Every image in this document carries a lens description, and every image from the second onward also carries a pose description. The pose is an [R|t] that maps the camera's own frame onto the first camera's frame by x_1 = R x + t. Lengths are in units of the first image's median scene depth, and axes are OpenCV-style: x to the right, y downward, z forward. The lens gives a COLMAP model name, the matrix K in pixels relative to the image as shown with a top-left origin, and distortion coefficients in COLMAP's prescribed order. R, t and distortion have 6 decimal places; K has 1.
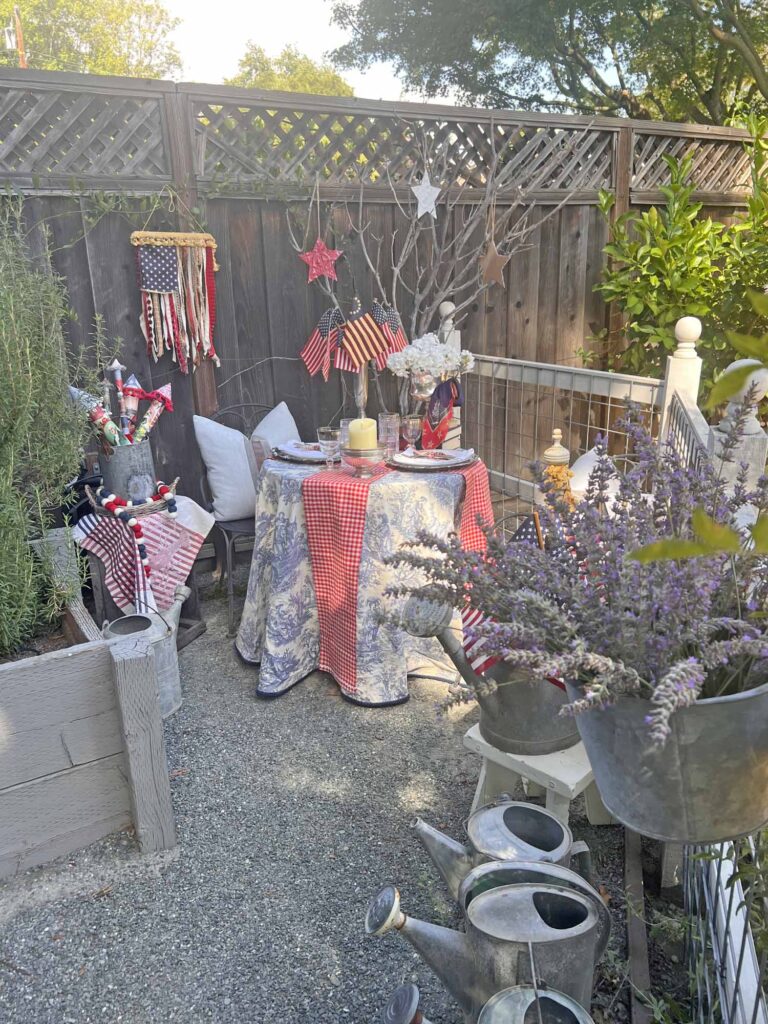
lens RADIAL K [[820.2, 0, 385.3], [0, 820.2, 512.3], [0, 0, 1]] dist [0.071070, -0.052140]
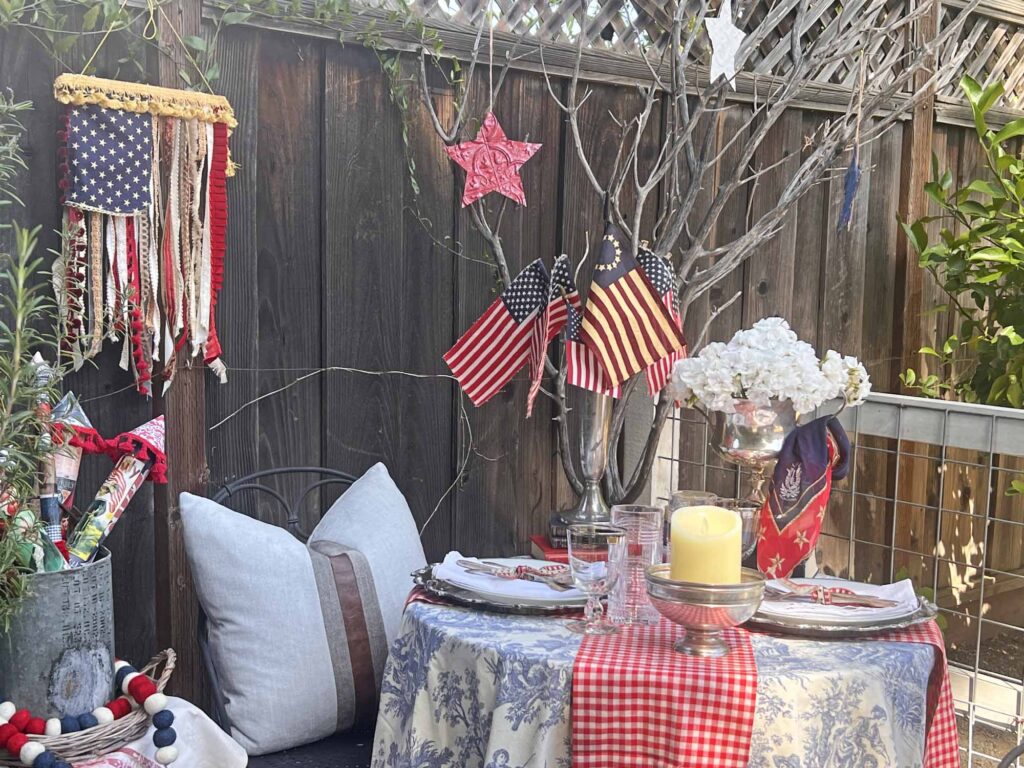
lens RADIAL K [[1346.7, 0, 525.7], [0, 1346.7, 394.2], [0, 0, 1]] dist [0.095747, 0.000000]
pose [[0.980650, 0.027459, 0.193832, -0.219911], [0.009363, 0.982402, -0.186542, -0.040570], [-0.195543, 0.184748, 0.963136, 0.323465]]
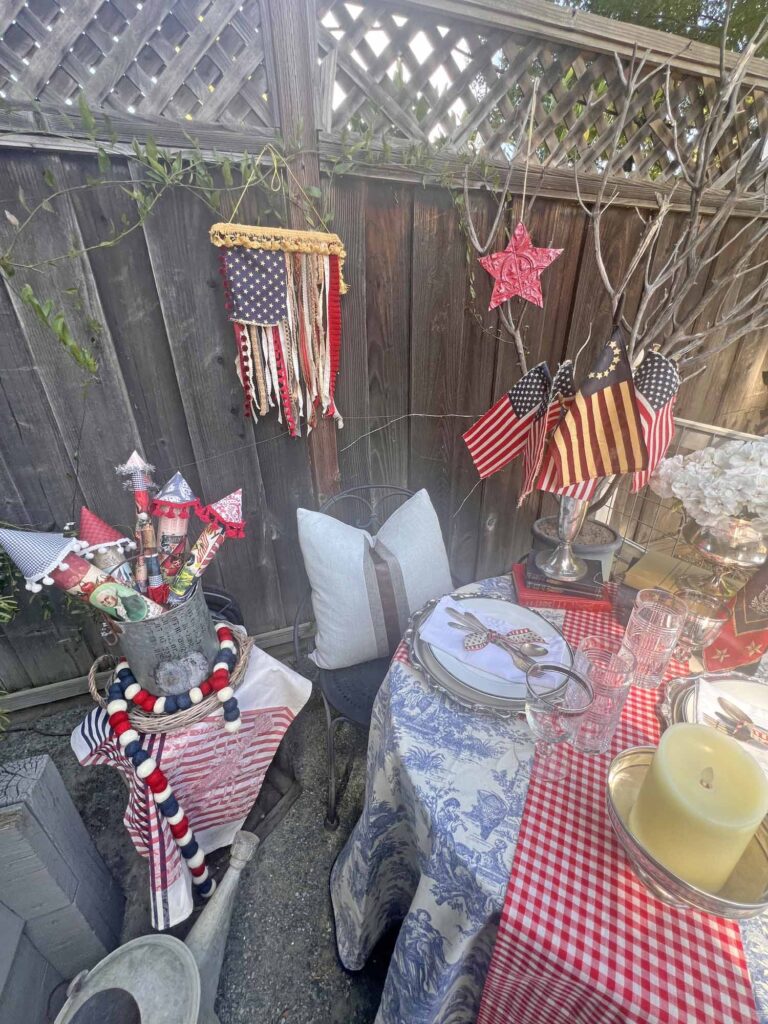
lens RADIAL K [[413.7, 0, 382.0], [0, 413.7, 512.9], [0, 0, 1]] dist [-0.001197, 0.000259]
pose [[0.984820, 0.088711, -0.149196, -0.121992], [-0.064321, 0.984854, 0.161011, -0.197143], [0.161219, -0.148970, 0.975611, 0.749070]]
